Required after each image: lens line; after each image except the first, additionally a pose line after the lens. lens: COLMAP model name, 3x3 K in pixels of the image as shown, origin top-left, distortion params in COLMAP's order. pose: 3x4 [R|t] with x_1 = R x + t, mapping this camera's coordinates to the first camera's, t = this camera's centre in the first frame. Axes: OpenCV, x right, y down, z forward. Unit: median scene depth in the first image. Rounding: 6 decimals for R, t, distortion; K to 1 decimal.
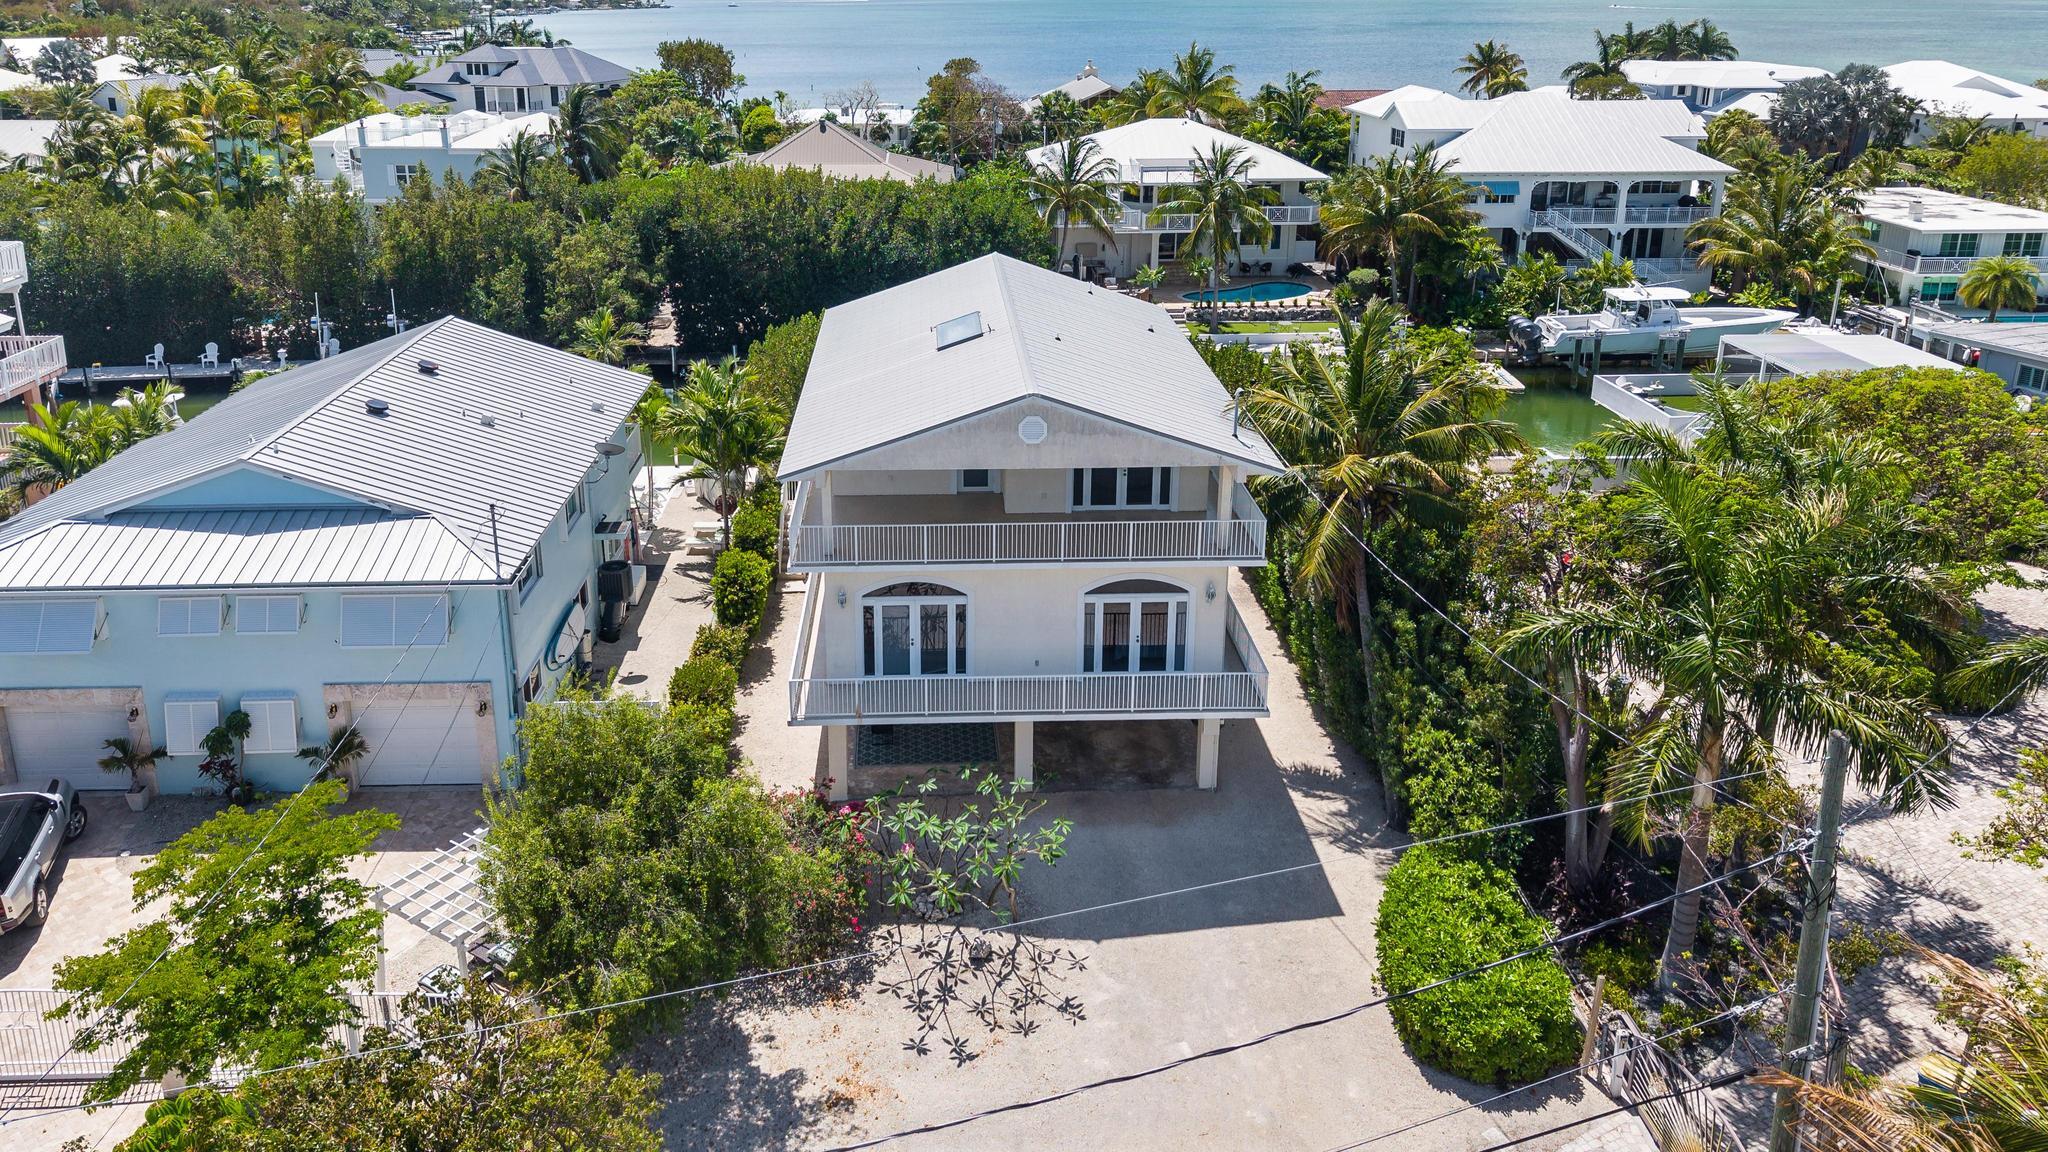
lens RADIAL K [[1413.6, 0, 967.0], [0, 1413.6, 442.3], [0, 0, 1]] dist [-0.003936, -0.002885]
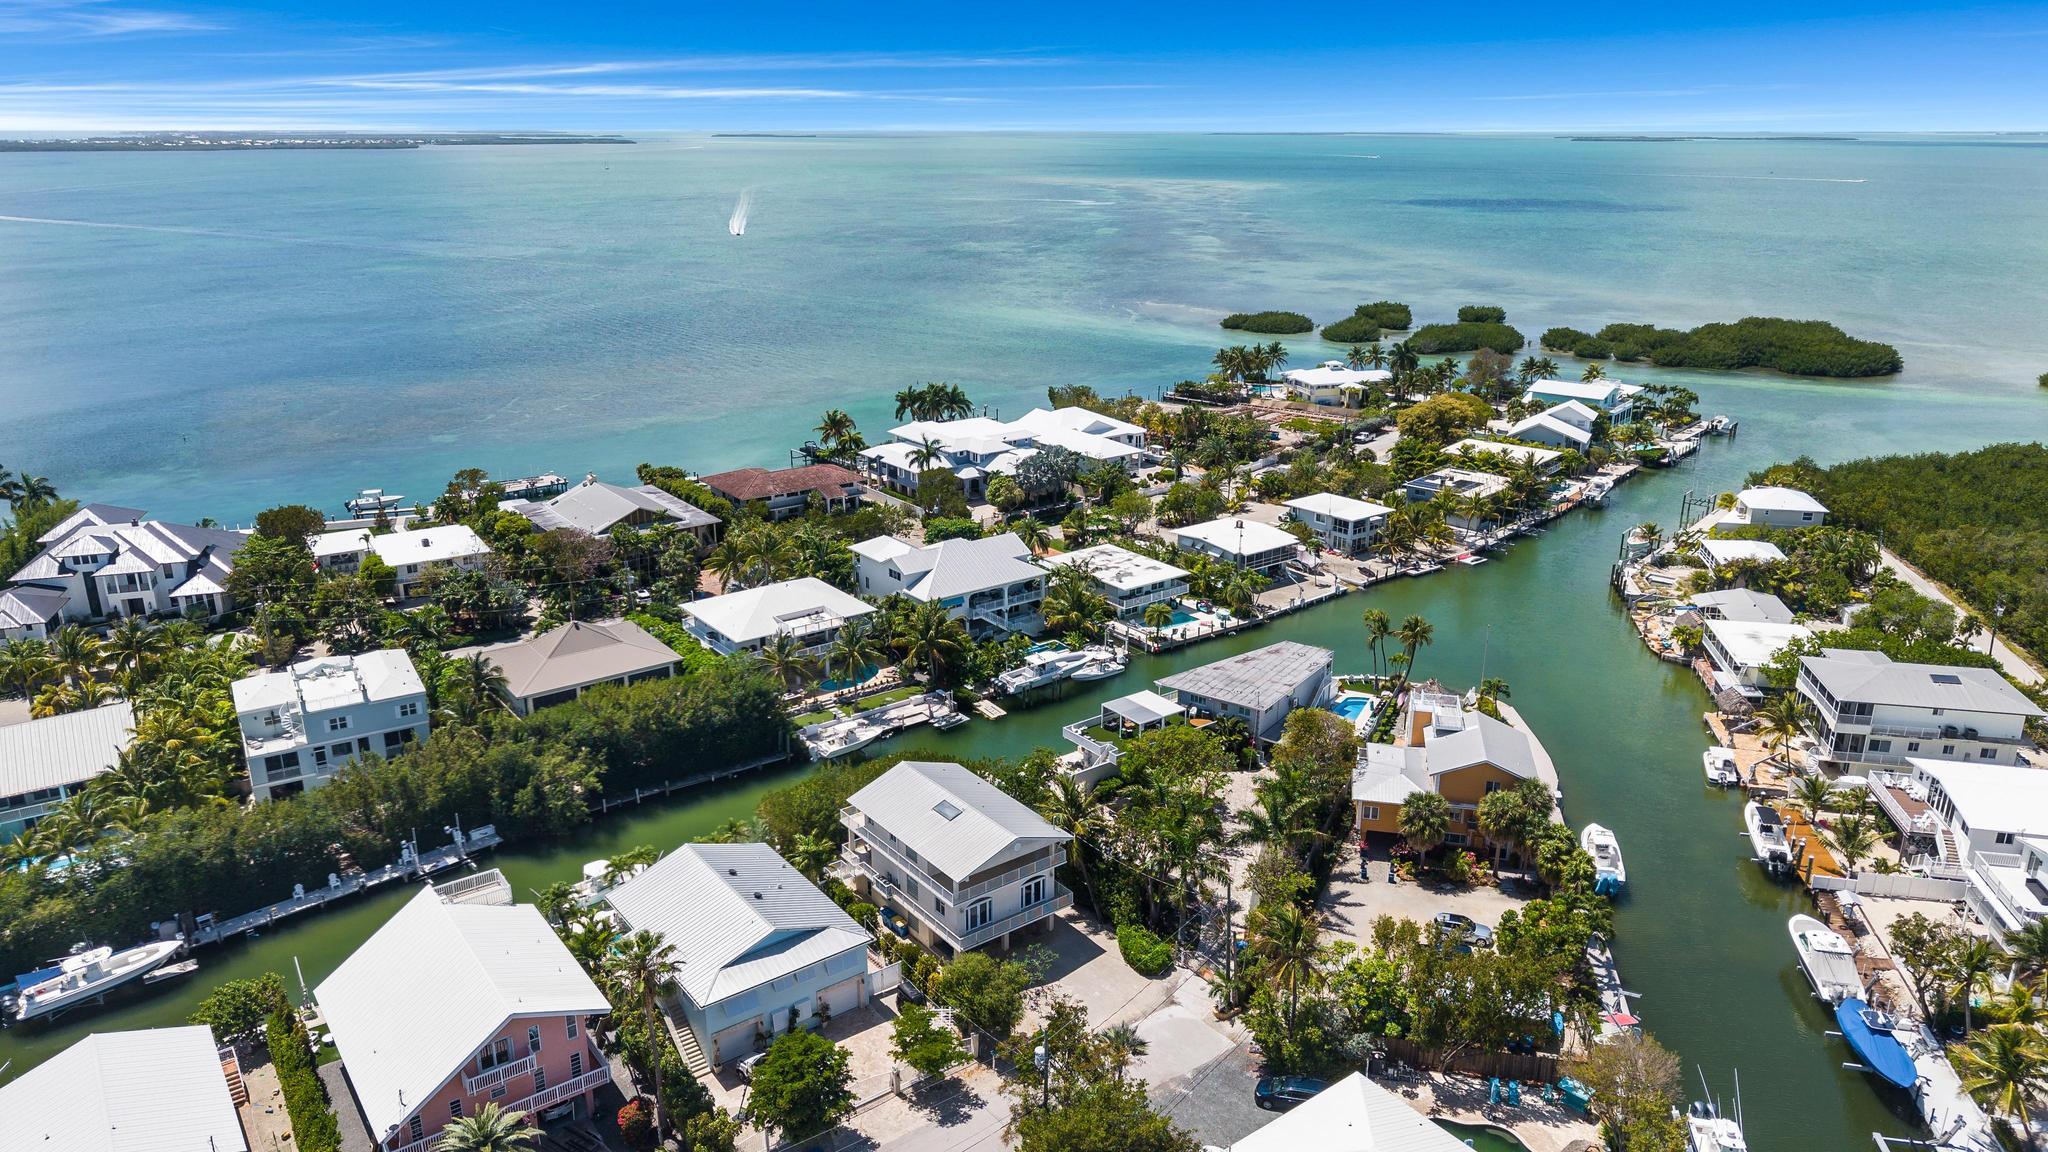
lens RADIAL K [[1383.5, 0, 1030.7], [0, 1383.5, 539.0], [0, 0, 1]] dist [0.054035, -0.075922]
pose [[0.819384, -0.163875, 0.549322, -1.540281], [0.181406, 0.983146, 0.022703, -0.756106], [-0.543784, 0.081047, 0.835303, -1.799325]]
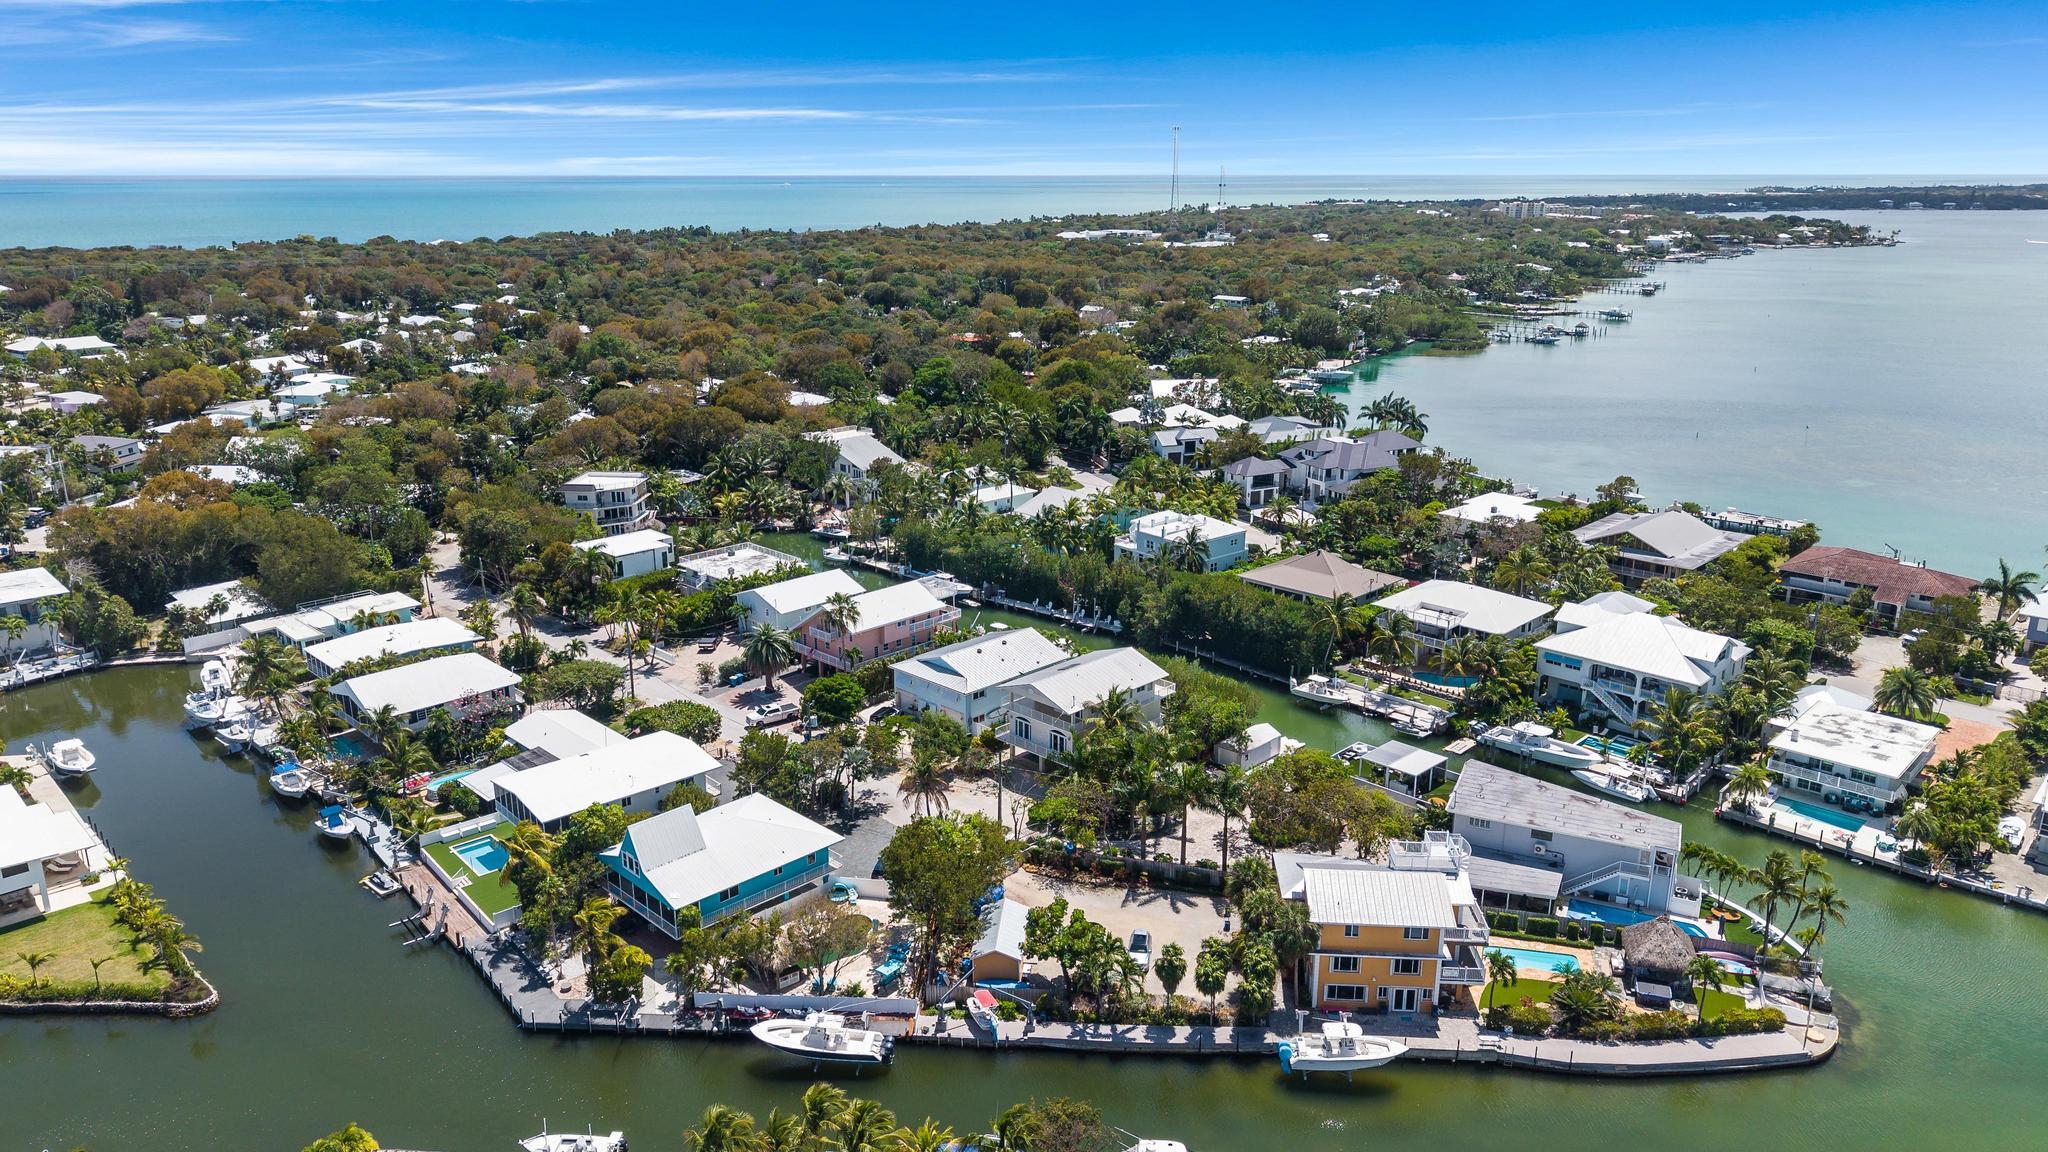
lens RADIAL K [[1383.5, 0, 1030.7], [0, 1383.5, 539.0], [0, 0, 1]] dist [0.054035, -0.075922]
pose [[0.696045, 0.188307, -0.692865, 3.014323], [-0.225990, 0.973407, 0.037525, -0.647511], [0.681506, 0.130461, 0.720090, -2.351533]]
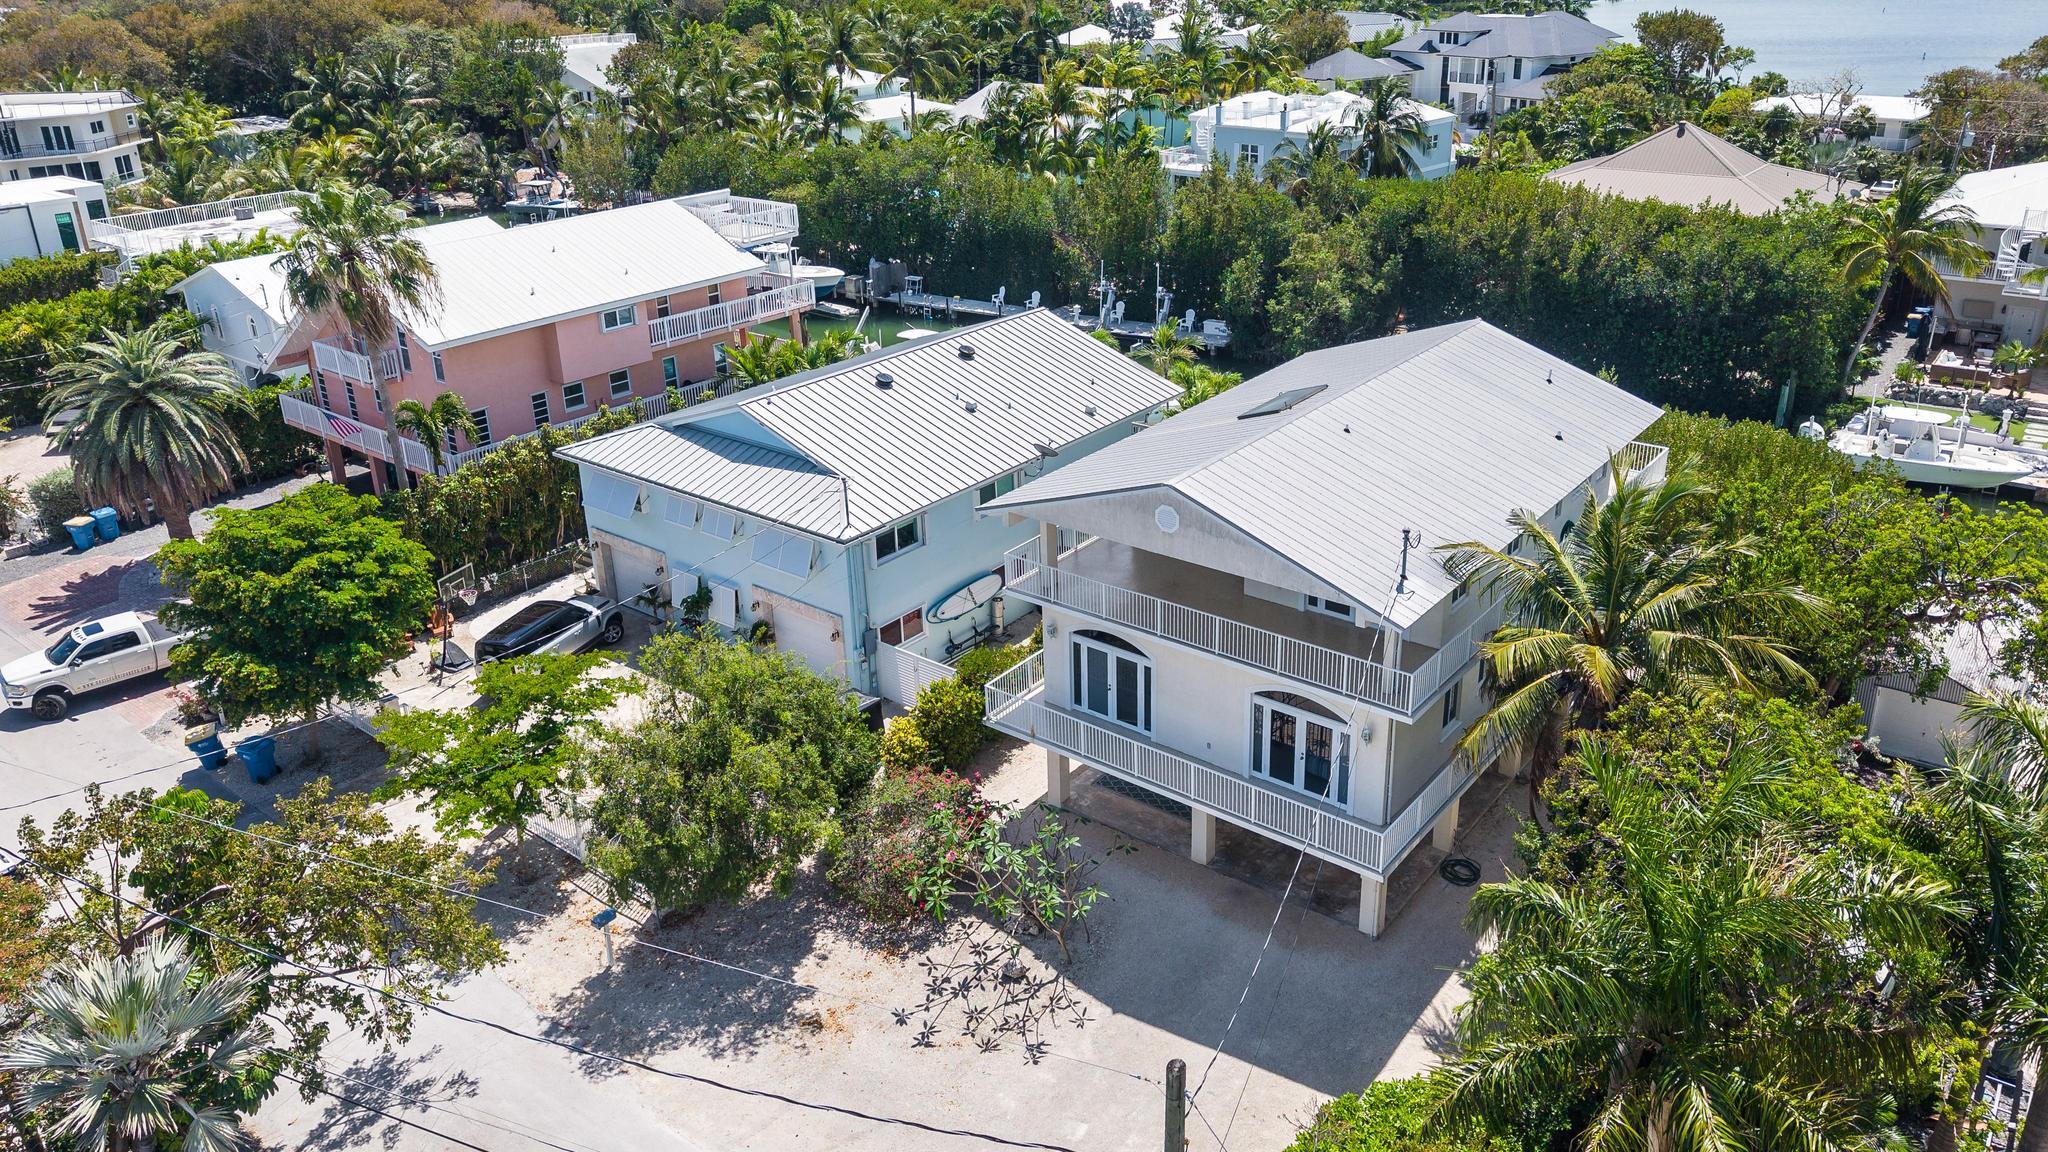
lens RADIAL K [[1400.1, 0, 1024.0], [0, 1400.1, 576.0], [0, 0, 1]] dist [0.036196, -0.070441]
pose [[0.760321, 0.251924, -0.598703, 0.512266], [-0.177125, 0.967206, 0.182044, -0.117507], [0.624930, -0.032366, 0.780009, 0.144659]]
